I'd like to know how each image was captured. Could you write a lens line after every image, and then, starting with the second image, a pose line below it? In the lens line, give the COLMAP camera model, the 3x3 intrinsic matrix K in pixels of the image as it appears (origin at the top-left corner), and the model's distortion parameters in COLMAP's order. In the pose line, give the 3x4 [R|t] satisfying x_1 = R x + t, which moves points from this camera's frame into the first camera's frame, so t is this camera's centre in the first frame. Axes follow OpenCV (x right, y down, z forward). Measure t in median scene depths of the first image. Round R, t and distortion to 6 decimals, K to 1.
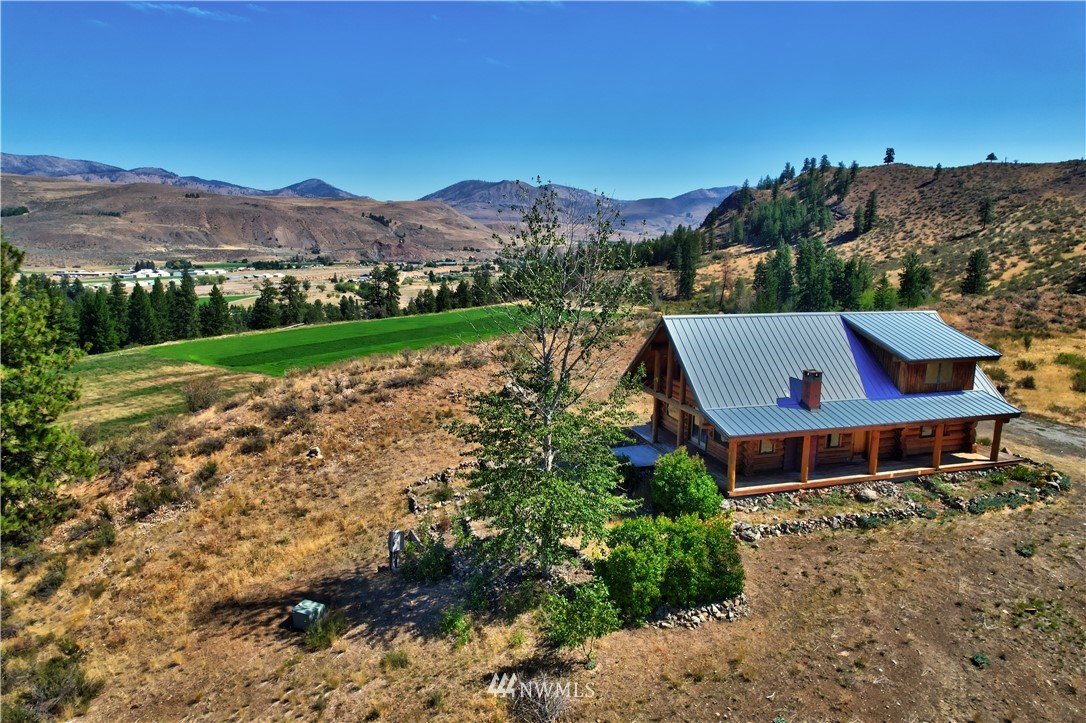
lens RADIAL K [[693.3, 0, 540.5], [0, 693.3, 361.9], [0, 0, 1]] dist [-0.079560, 0.072706]
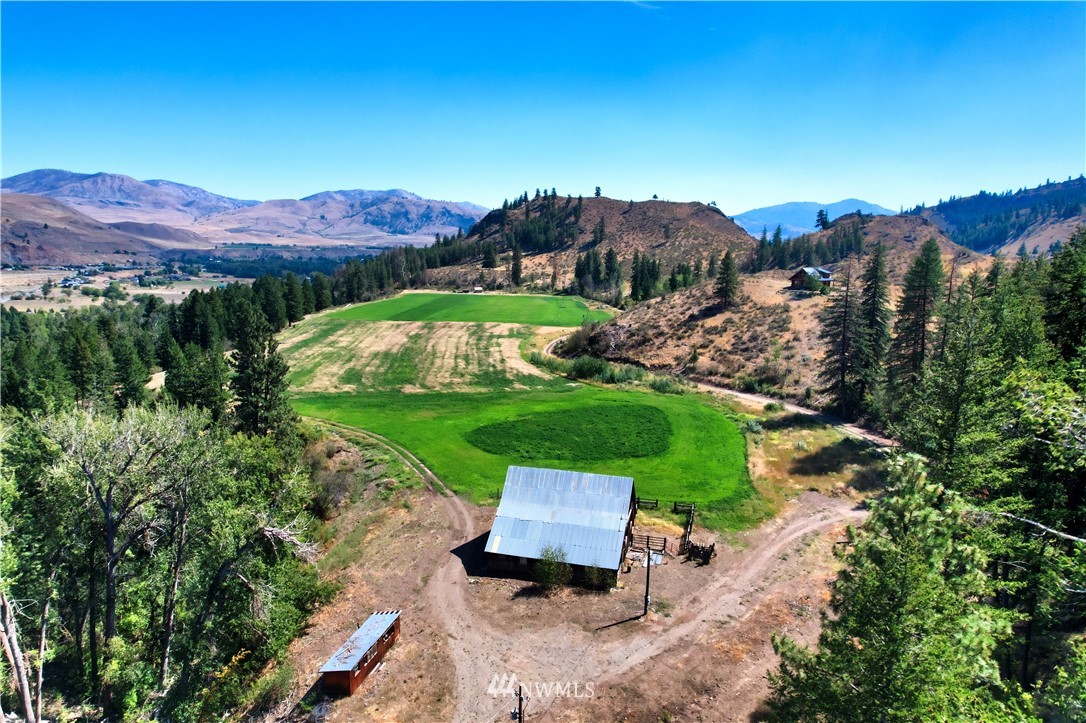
lens RADIAL K [[693.3, 0, 540.5], [0, 693.3, 361.9], [0, 0, 1]] dist [-0.079560, 0.072706]
pose [[0.851150, -0.079974, 0.518795, -0.428070], [0.080324, 0.996530, 0.021838, 0.033180], [-0.518741, 0.023084, 0.854620, -0.245862]]
